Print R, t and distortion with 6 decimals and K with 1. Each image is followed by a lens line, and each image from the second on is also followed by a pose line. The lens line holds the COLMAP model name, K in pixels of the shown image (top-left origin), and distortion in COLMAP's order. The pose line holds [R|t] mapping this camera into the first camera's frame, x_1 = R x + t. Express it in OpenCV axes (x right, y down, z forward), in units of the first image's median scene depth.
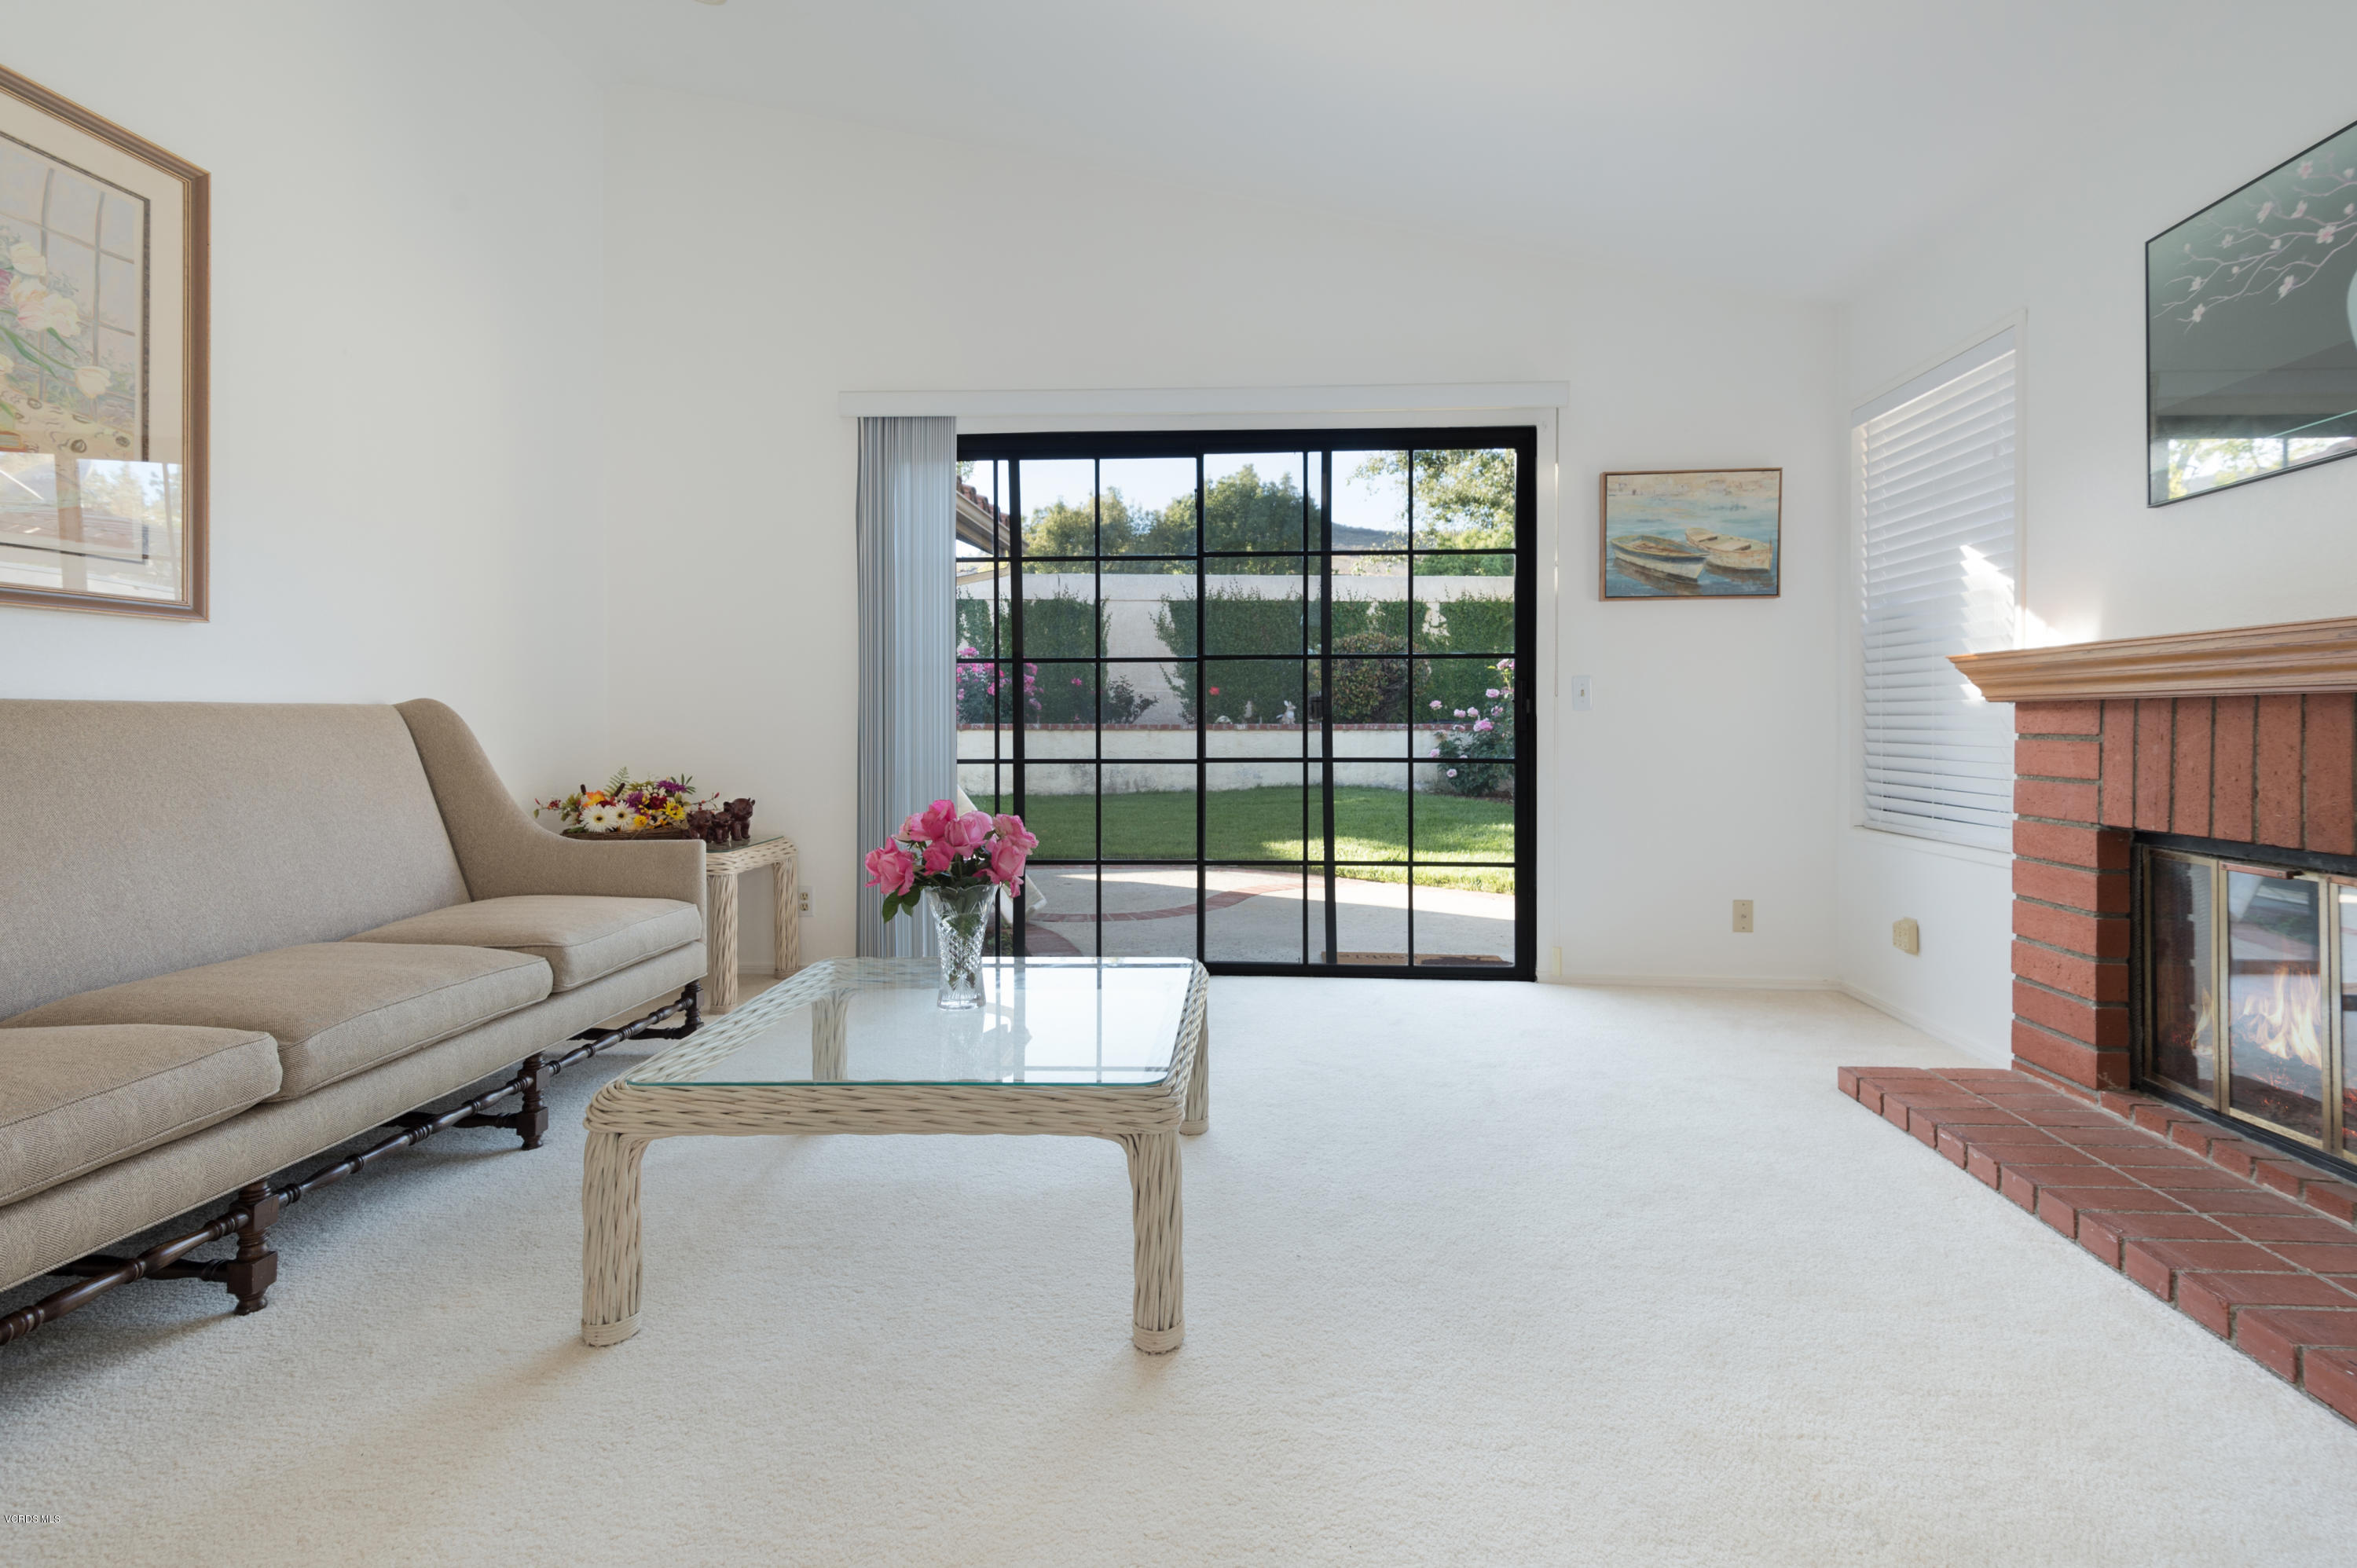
lens RADIAL K [[1091.8, 0, 1229.5], [0, 1091.8, 719.8], [0, 0, 1]] dist [0.025826, -0.003673]
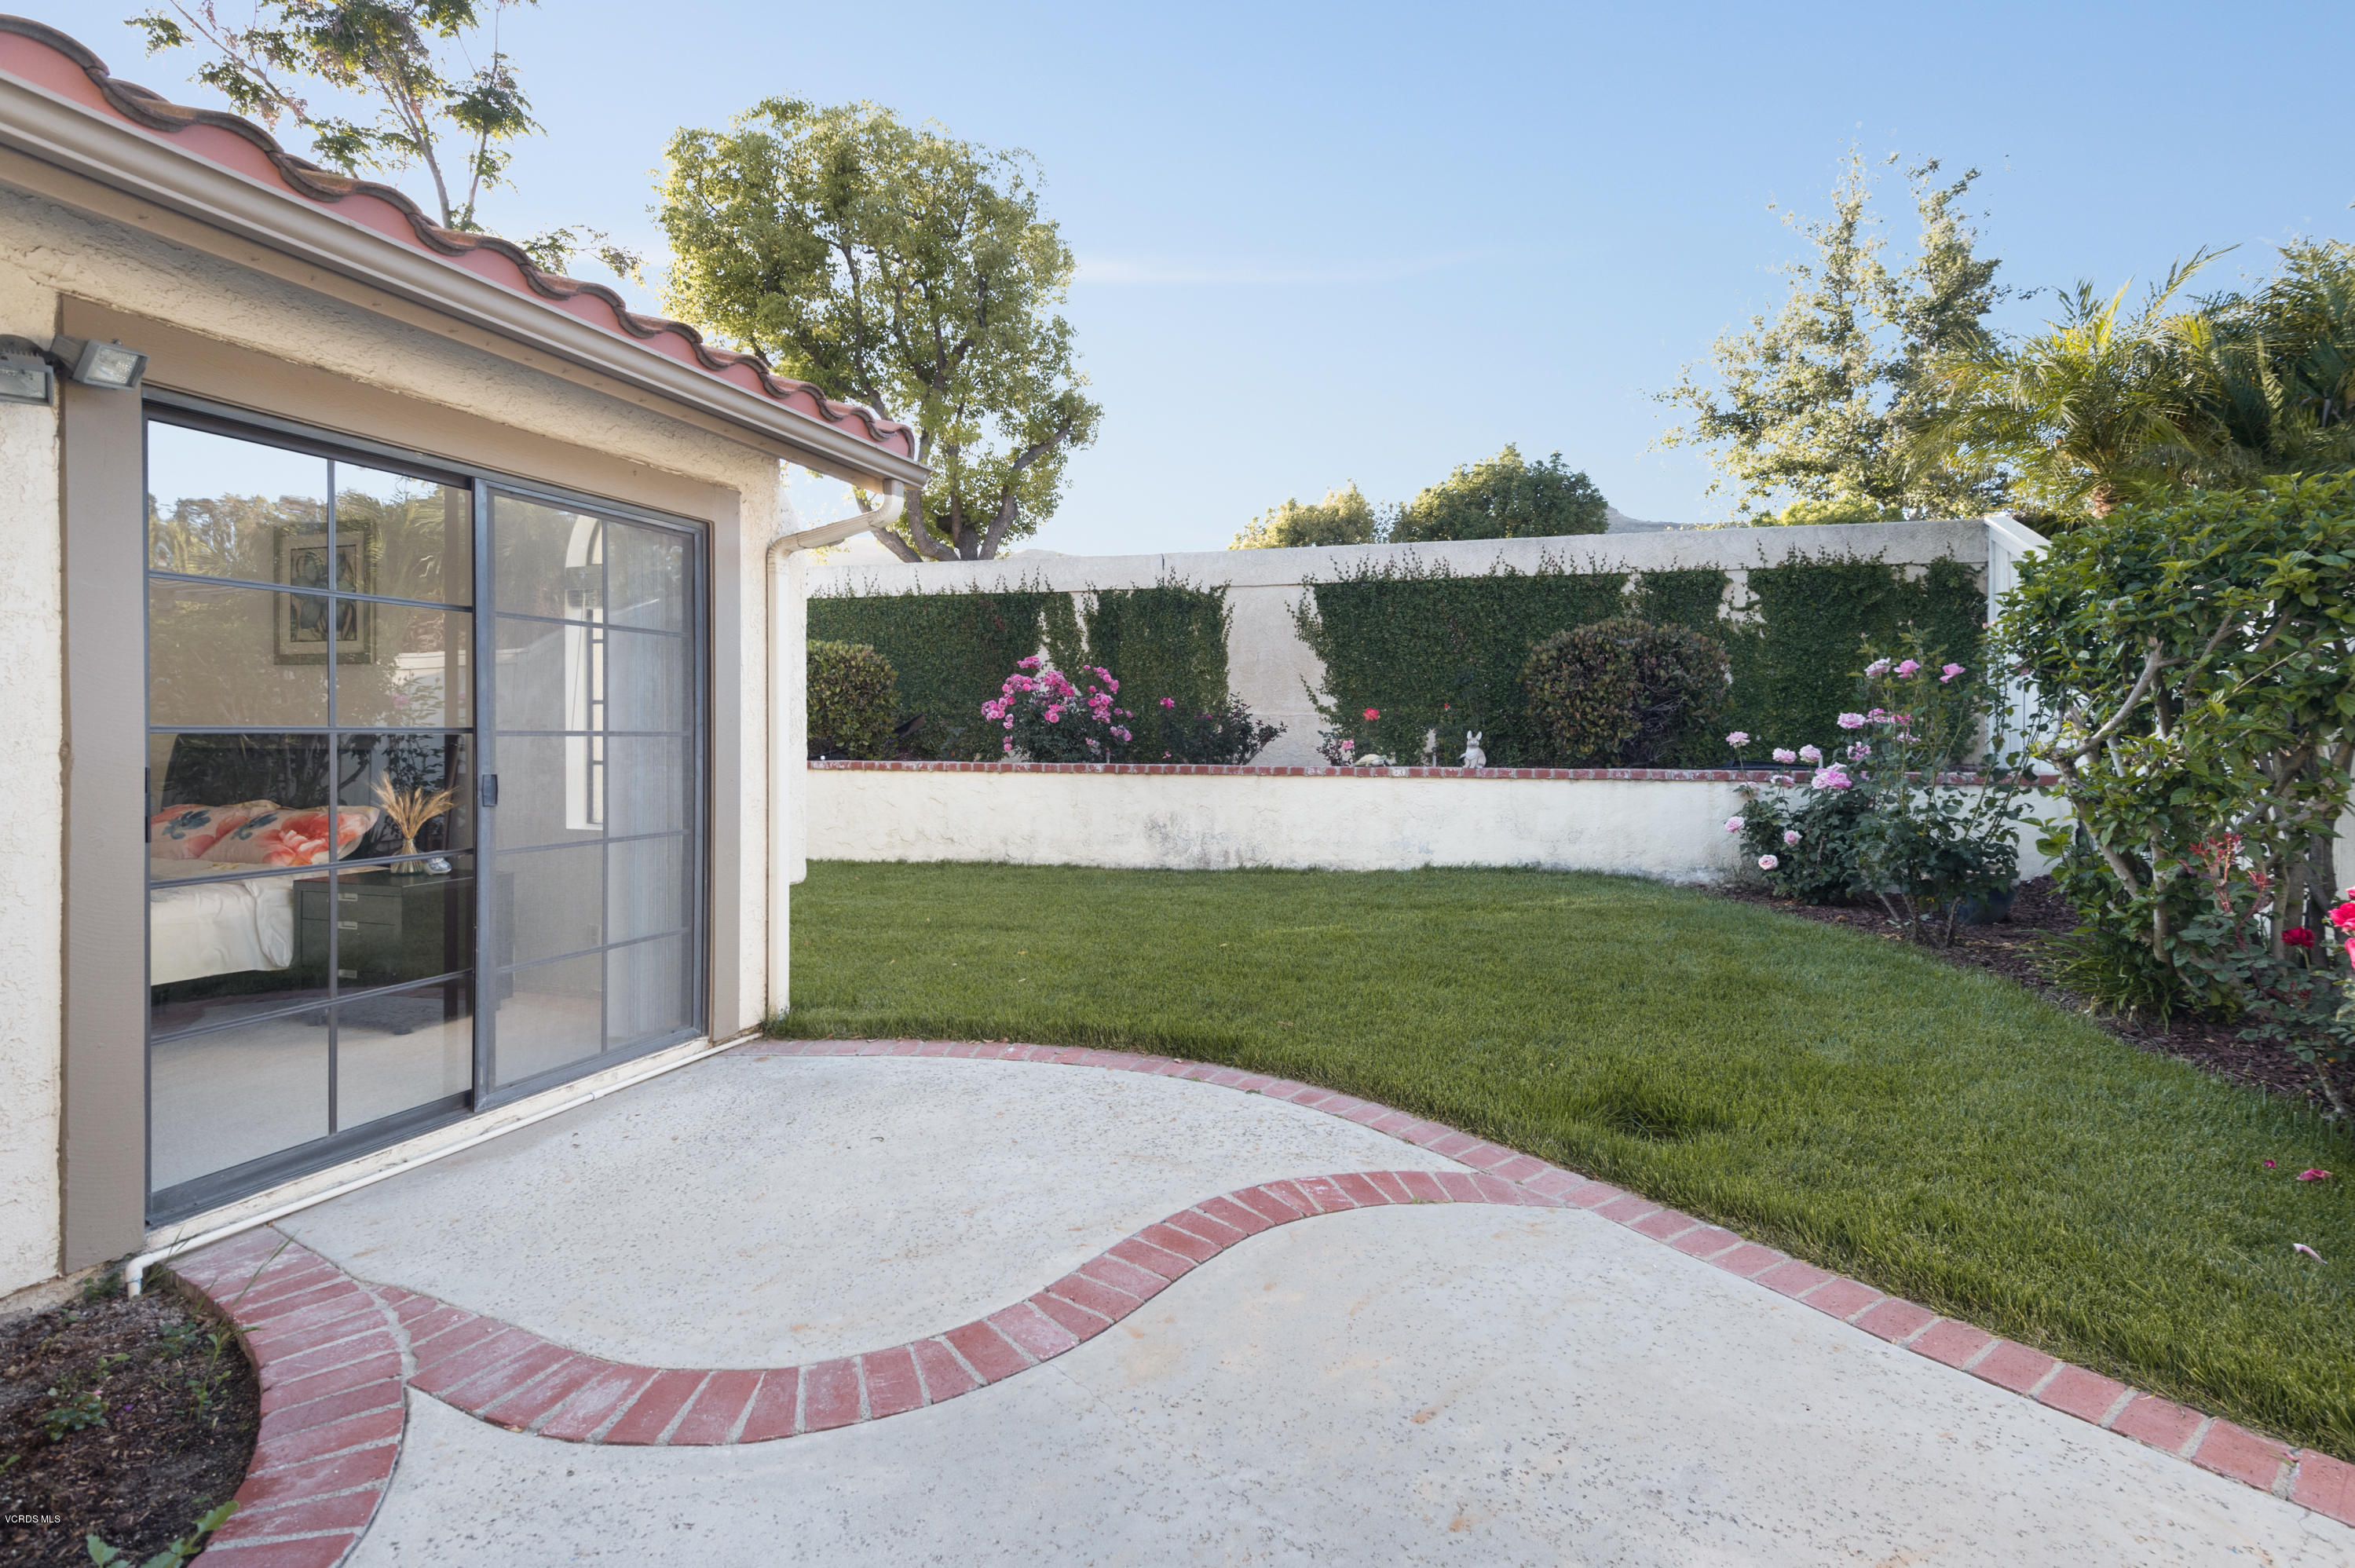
lens RADIAL K [[1090.9, 0, 1179.8], [0, 1090.9, 736.3], [0, 0, 1]] dist [0.025826, -0.003673]
pose [[0.957629, 0.002705, -0.287993, 0.080223], [-0.000817, 0.999977, 0.006675, -0.021090], [0.288005, -0.006157, 0.957609, 0.391931]]
